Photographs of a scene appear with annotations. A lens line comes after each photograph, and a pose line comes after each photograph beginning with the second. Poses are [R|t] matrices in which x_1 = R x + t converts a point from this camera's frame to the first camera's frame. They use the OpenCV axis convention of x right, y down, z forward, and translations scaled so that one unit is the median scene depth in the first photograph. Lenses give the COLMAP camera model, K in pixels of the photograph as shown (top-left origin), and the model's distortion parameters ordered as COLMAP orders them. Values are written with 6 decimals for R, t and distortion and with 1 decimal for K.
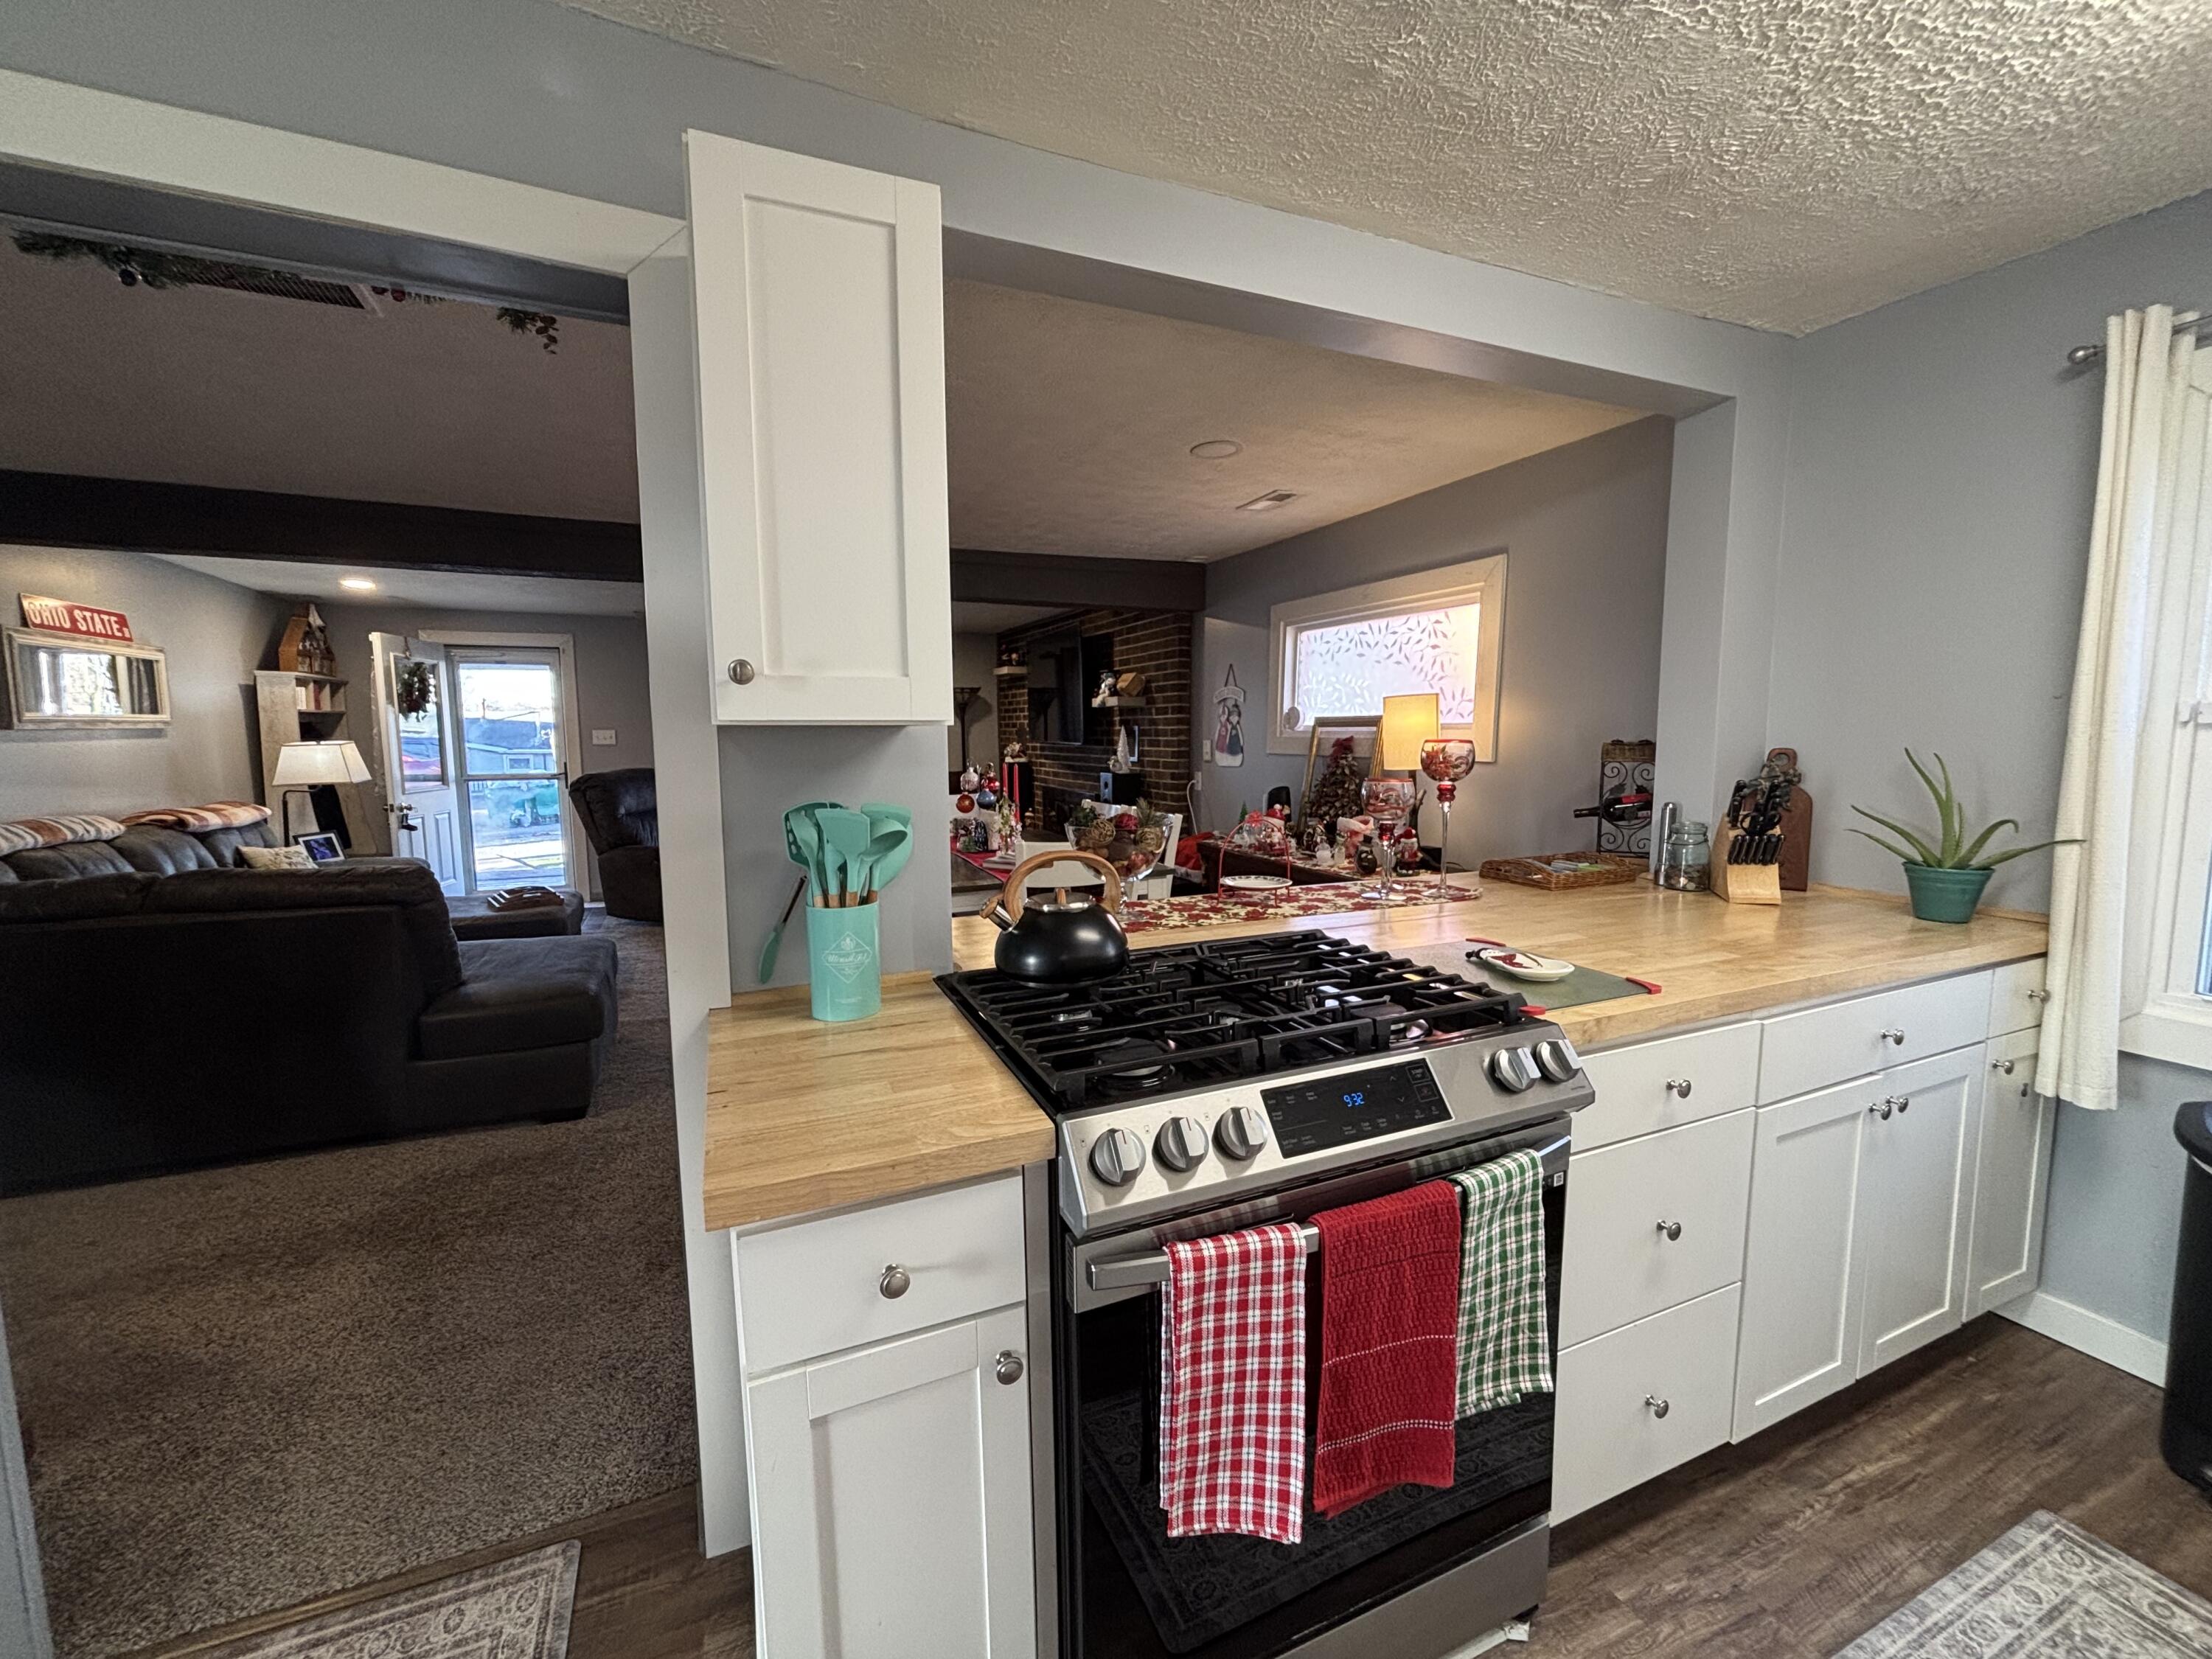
lens RADIAL K [[878.8, 0, 1098.5], [0, 878.8, 827.4], [0, 0, 1]] dist [-0.000542, -0.000127]
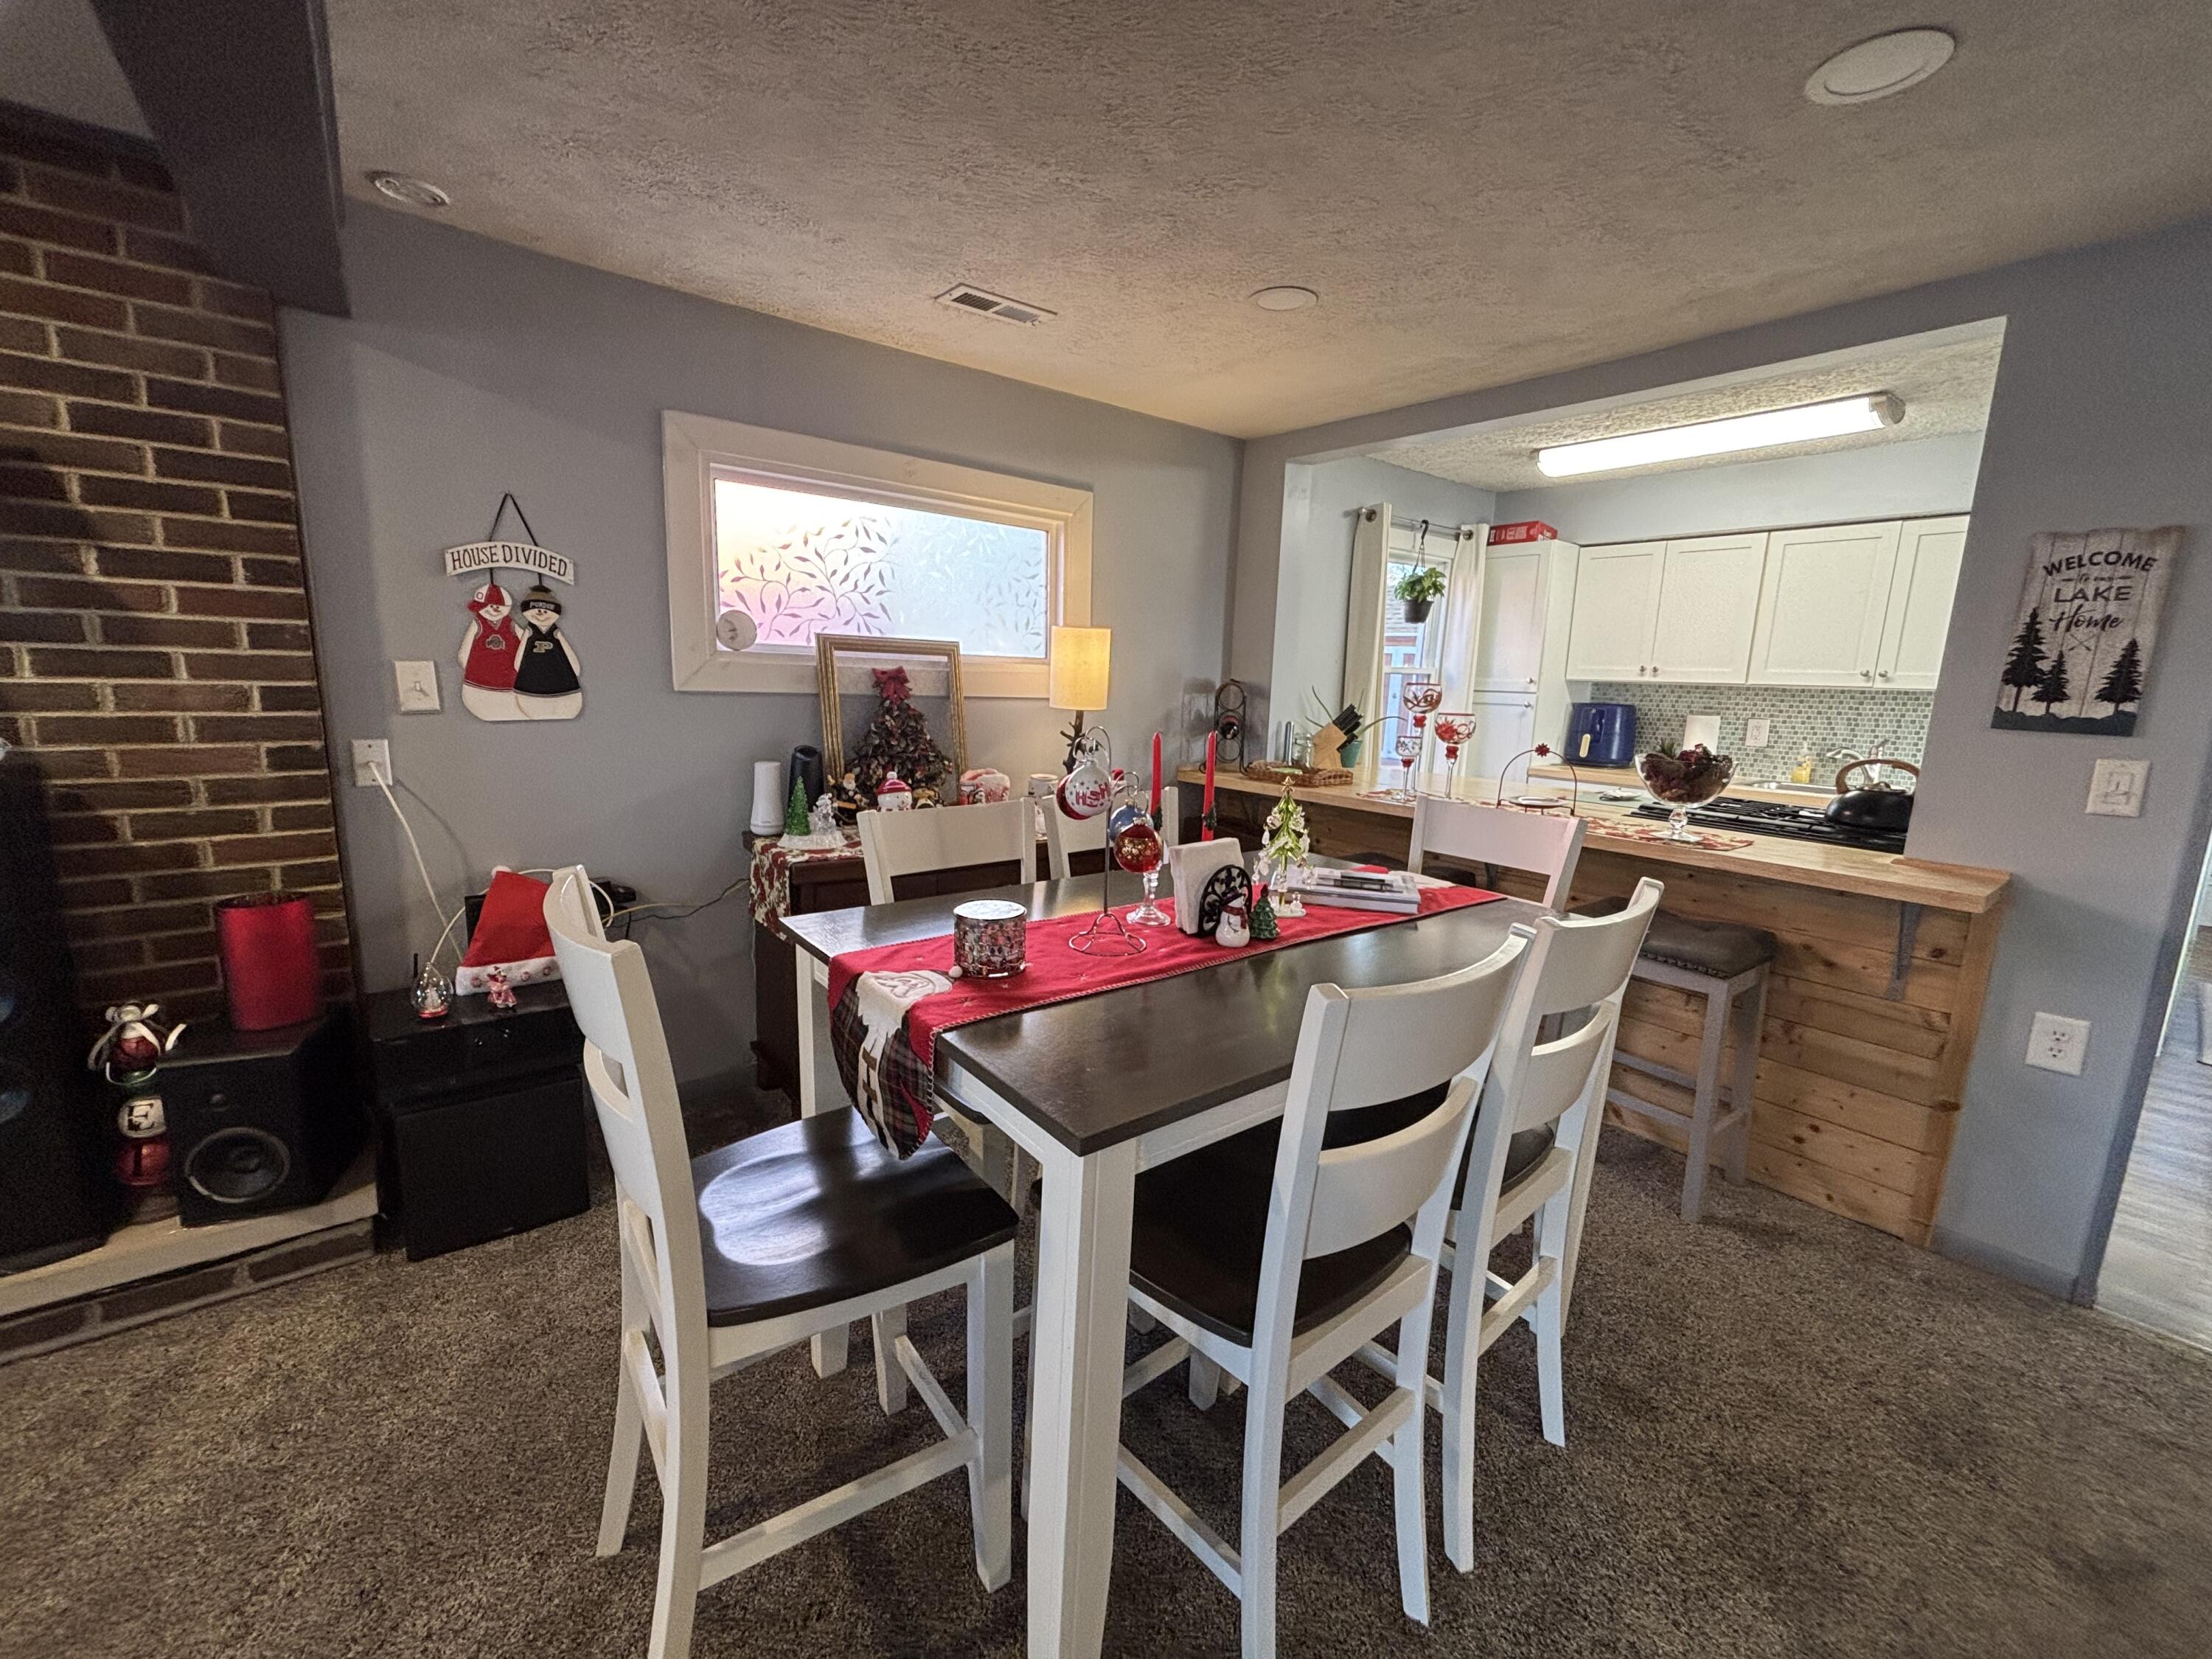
lens RADIAL K [[878.8, 0, 1103.3], [0, 878.8, 830.3], [0, 0, 1]] dist [-0.000542, -0.000127]
pose [[-0.238163, -0.169292, 0.956357, -0.964853], [0.075790, 0.978449, 0.192077, -0.209008], [-0.968264, 0.118227, -0.220200, 2.146499]]
